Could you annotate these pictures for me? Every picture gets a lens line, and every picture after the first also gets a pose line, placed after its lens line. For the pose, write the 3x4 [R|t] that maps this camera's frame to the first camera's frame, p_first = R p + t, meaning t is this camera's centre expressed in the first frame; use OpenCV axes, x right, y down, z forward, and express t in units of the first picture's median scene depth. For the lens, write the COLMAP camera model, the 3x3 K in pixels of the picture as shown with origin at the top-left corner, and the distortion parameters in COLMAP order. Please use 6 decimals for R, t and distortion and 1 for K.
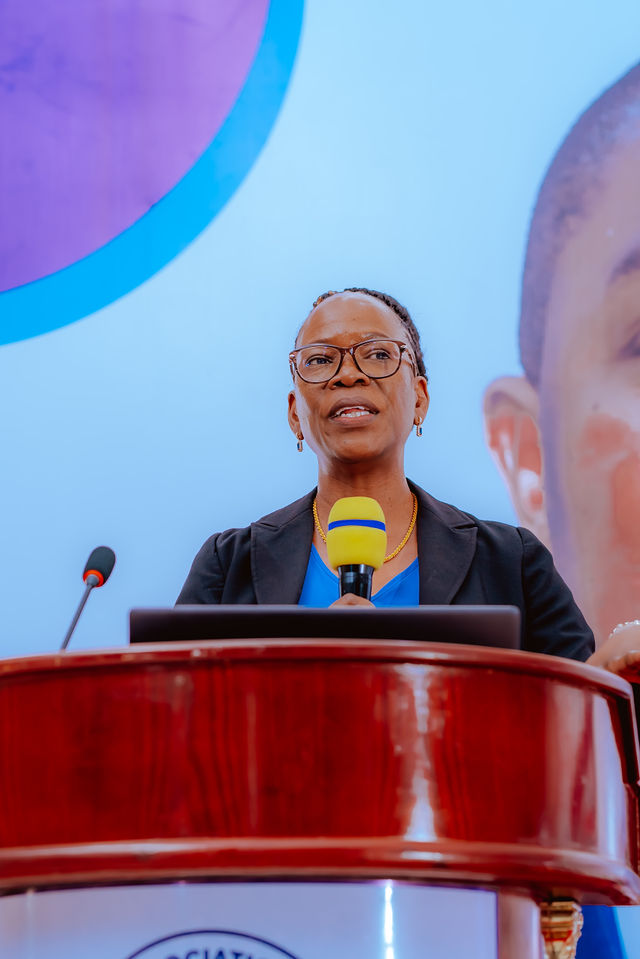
lens RADIAL K [[2693.7, 0, 319.5], [0, 2693.7, 478.8], [0, 0, 1]] dist [-0.030014, -0.335686]
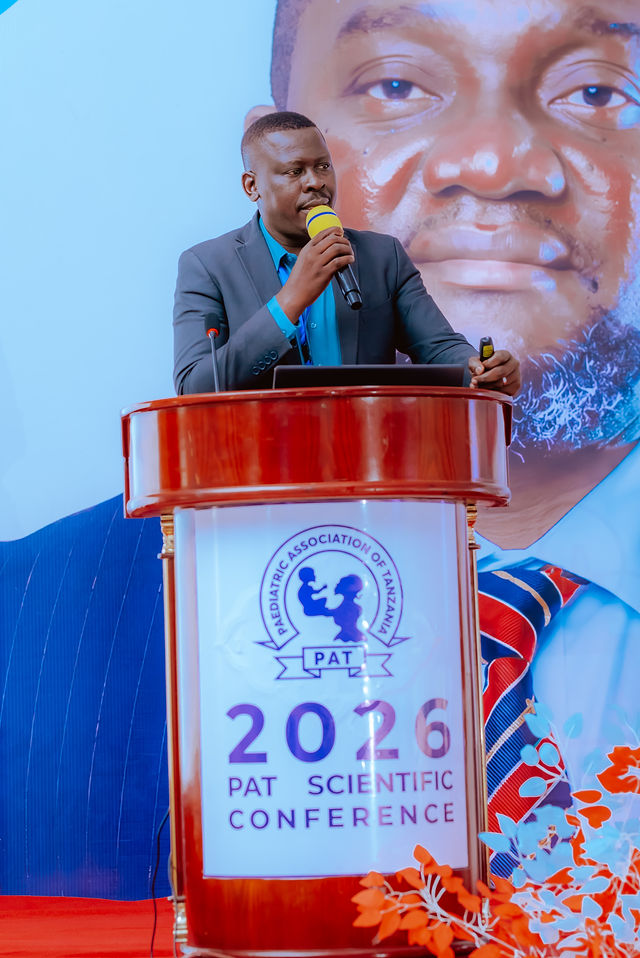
lens RADIAL K [[3350.8, 0, 318.4], [0, 3350.8, 478.4], [0, 0, 1]] dist [-0.039669, -0.813086]
pose [[0.973063, -0.010637, 0.230295, -0.299458], [-0.028734, 0.985550, 0.166929, -0.137873], [-0.228742, -0.169050, 0.958697, -0.678011]]
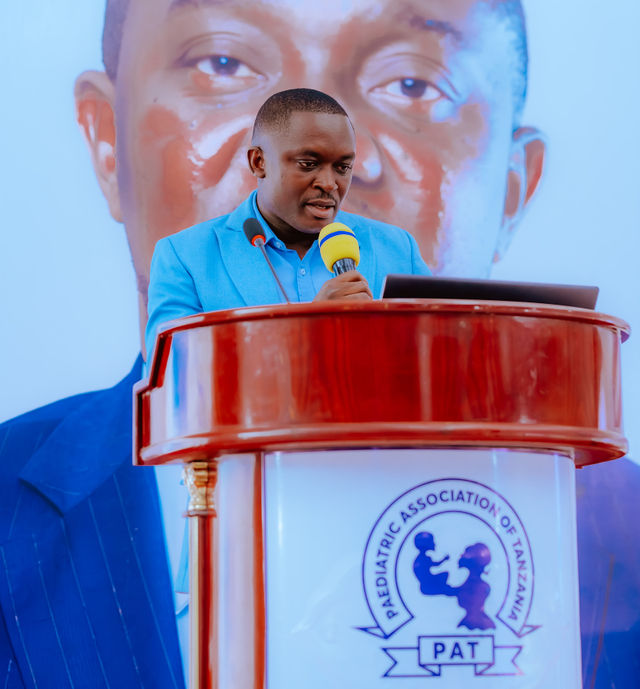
lens RADIAL K [[2237.0, 0, 309.5], [0, 2237.0, 294.2], [0, 0, 1]] dist [0.007265, -0.875339]
pose [[0.887946, 0.064069, 0.455464, -0.343803], [-0.103327, 0.992726, 0.061795, -0.007224], [-0.448192, -0.101932, 0.888107, -0.065345]]
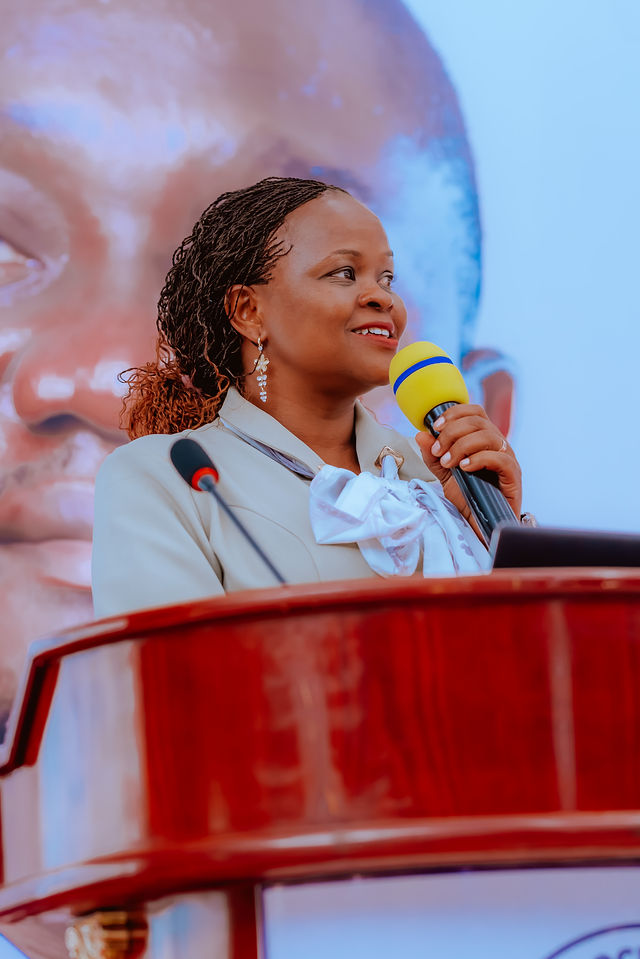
lens RADIAL K [[3395.9, 0, 320.0], [0, 3395.9, 608.9], [0, 0, 1]] dist [-0.010164, -0.178658]
pose [[0.830366, 0.059341, 0.554049, -0.327225], [-0.087035, 0.995922, 0.023774, 0.026403], [-0.550379, -0.067963, 0.832144, 0.094562]]
